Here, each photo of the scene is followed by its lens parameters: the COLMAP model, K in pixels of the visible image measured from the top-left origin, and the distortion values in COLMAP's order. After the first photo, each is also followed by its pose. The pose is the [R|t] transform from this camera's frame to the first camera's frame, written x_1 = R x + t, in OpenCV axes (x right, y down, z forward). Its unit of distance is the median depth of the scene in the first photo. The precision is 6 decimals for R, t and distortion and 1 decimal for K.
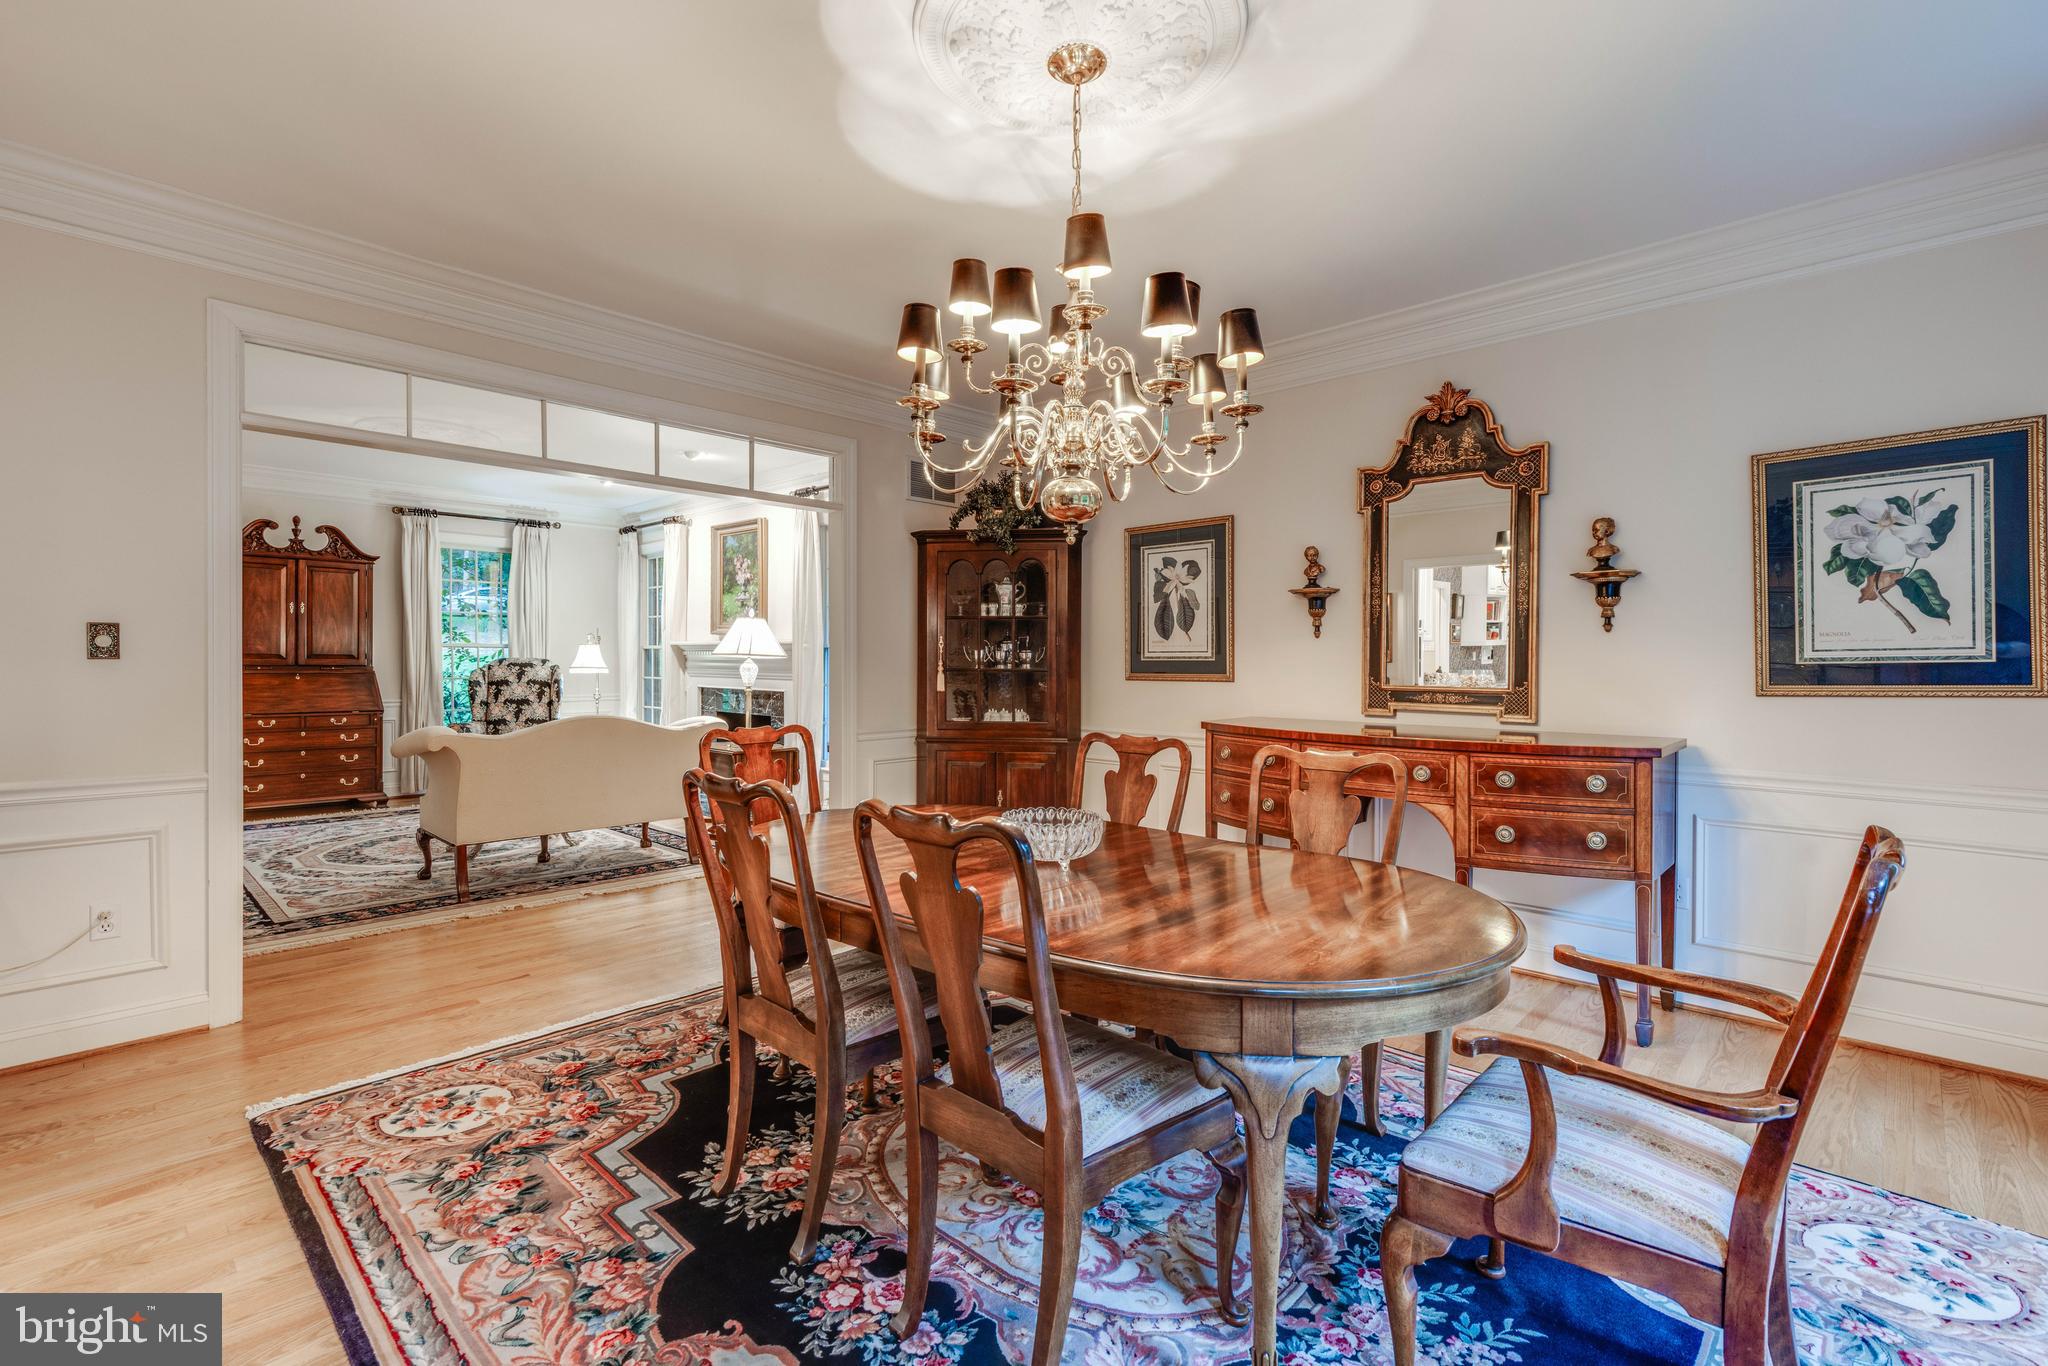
lens RADIAL K [[933.7, 0, 1030.2], [0, 933.7, 672.8], [0, 0, 1]] dist [0.002718, 0.000027]
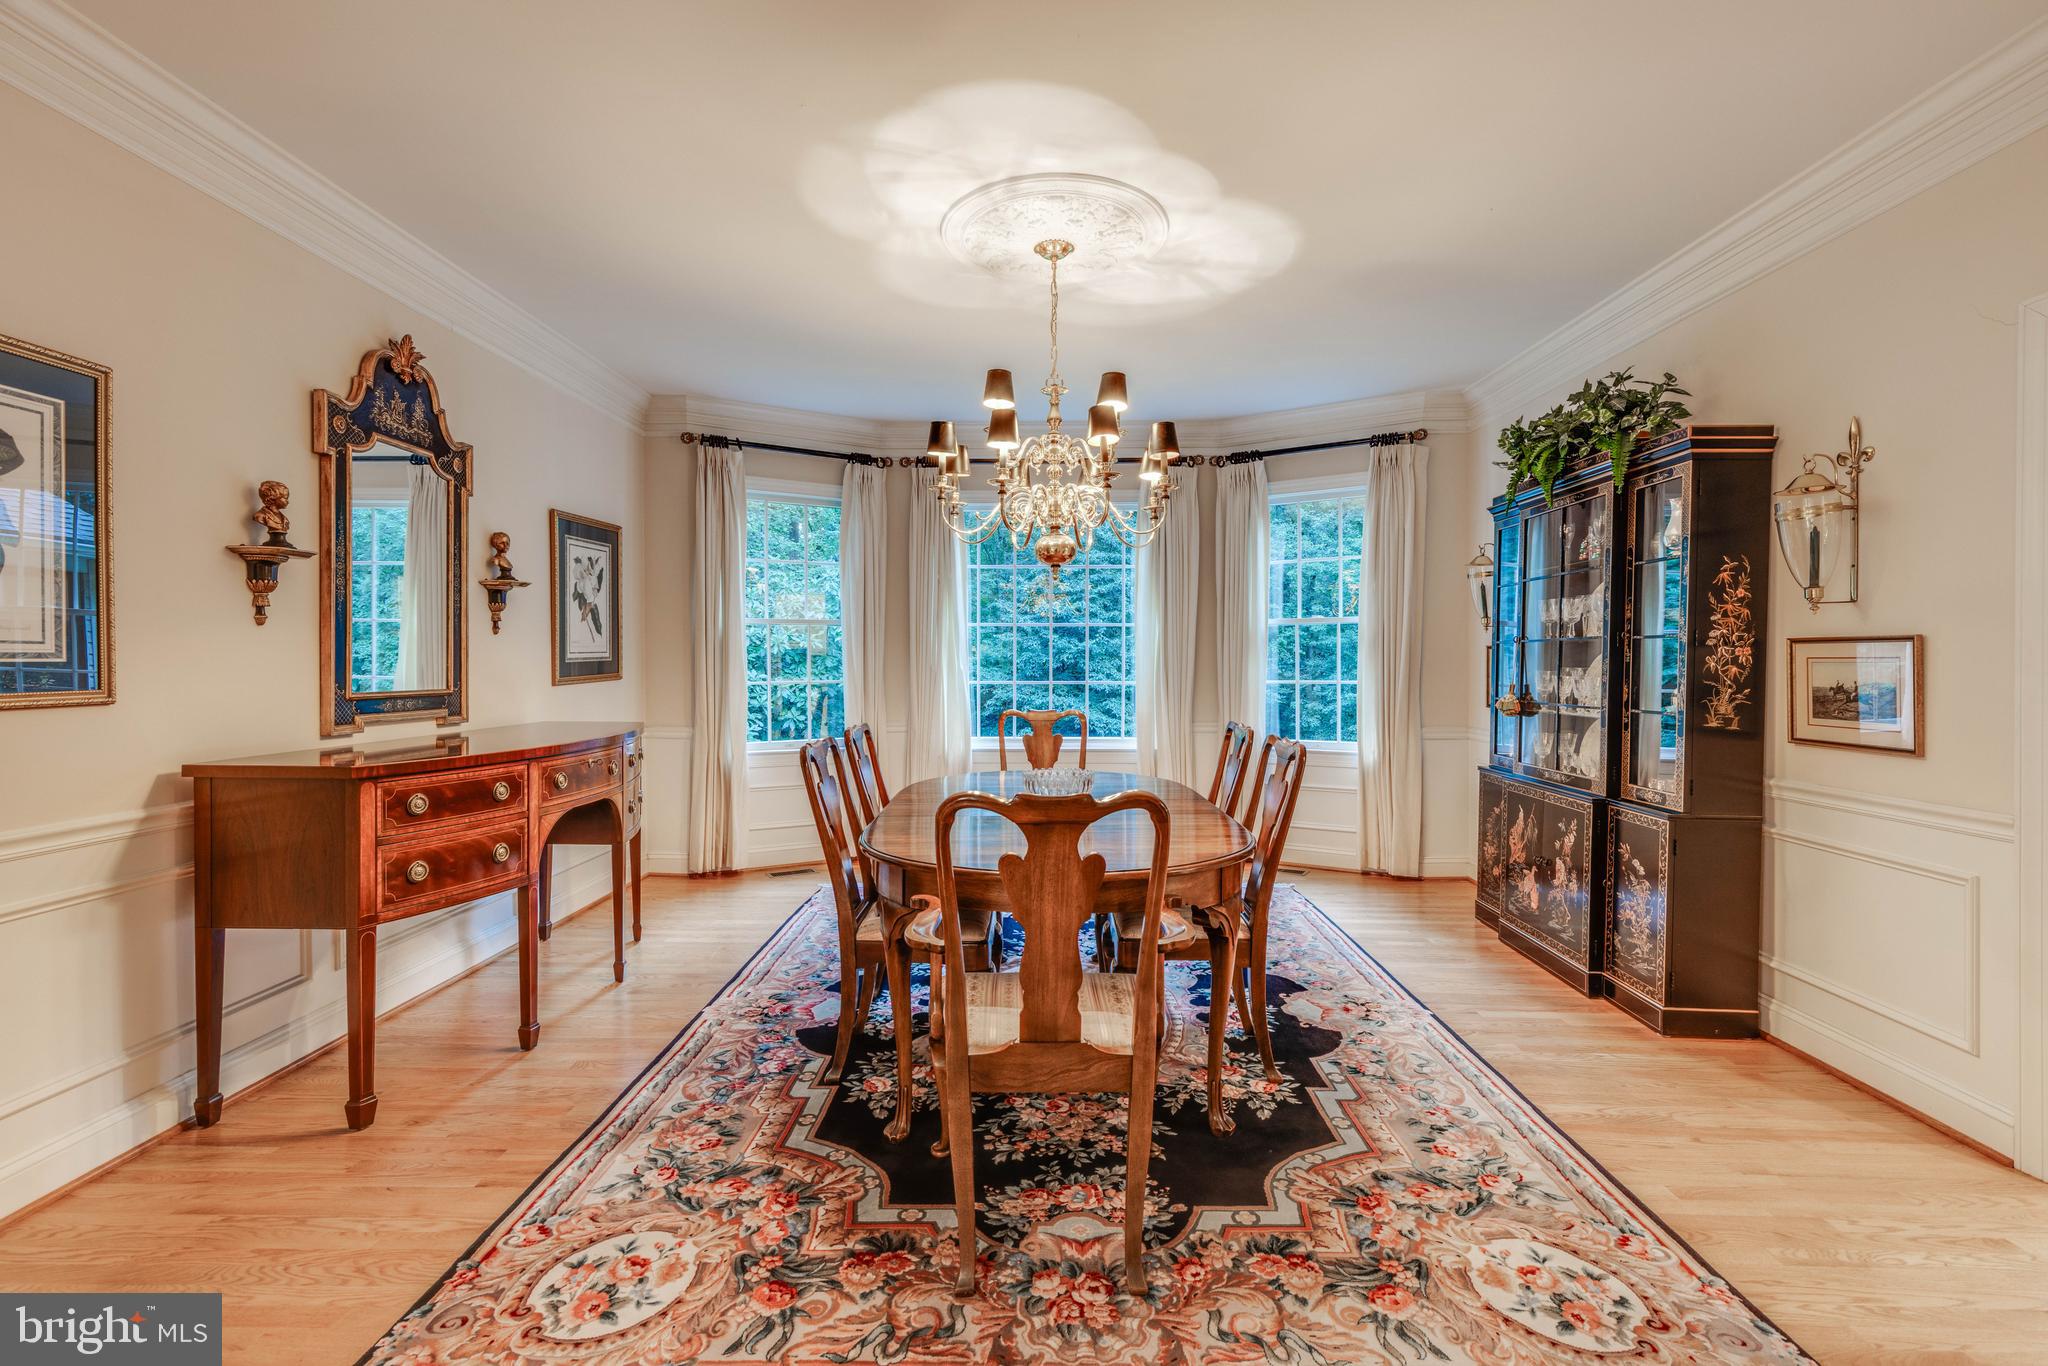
lens RADIAL K [[933.7, 0, 1029.8], [0, 933.7, 667.4], [0, 0, 1]] dist [0.002718, 0.000027]
pose [[-0.678818, -0.010572, 0.734231, -0.858649], [0.009714, 0.999680, 0.023376, -0.030964], [-0.734242, 0.023000, -0.678498, 1.746769]]
